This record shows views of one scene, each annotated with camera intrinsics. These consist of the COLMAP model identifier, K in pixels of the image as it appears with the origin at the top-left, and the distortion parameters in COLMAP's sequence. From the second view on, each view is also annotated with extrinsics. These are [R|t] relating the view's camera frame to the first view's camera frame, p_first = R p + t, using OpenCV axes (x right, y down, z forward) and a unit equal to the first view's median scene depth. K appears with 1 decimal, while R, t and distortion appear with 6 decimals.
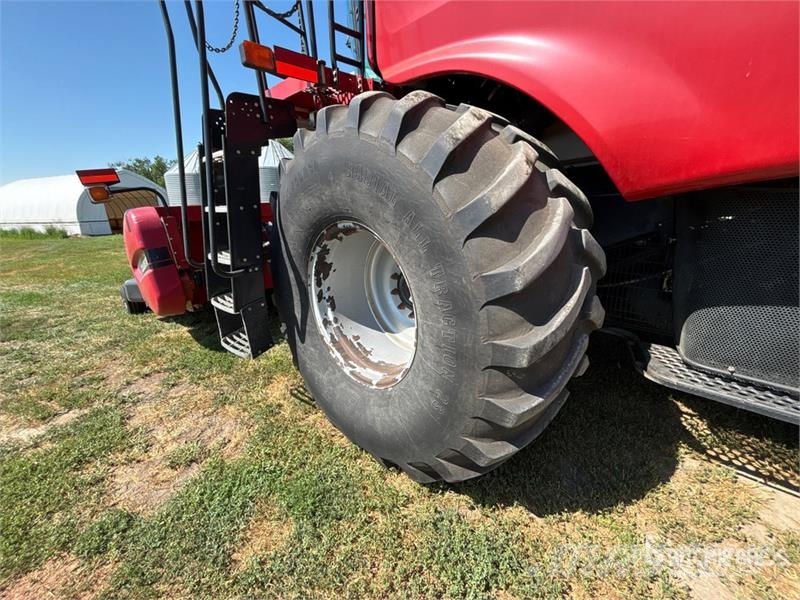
lens RADIAL K [[609.9, 0, 400.0], [0, 609.9, 300.0], [0, 0, 1]] dist [0.024955, -0.001709]
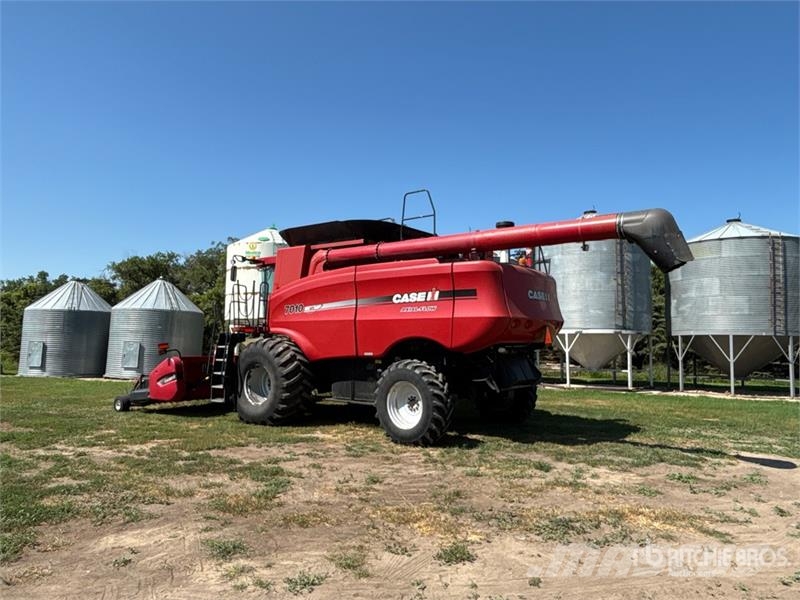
lens RADIAL K [[609.9, 0, 400.0], [0, 609.9, 300.0], [0, 0, 1]] dist [0.024955, -0.001709]
pose [[0.984002, 0.057953, 0.168471, 0.126286], [-0.015544, 0.969935, -0.242866, 0.379434], [-0.177481, 0.236362, 0.955319, -2.786166]]
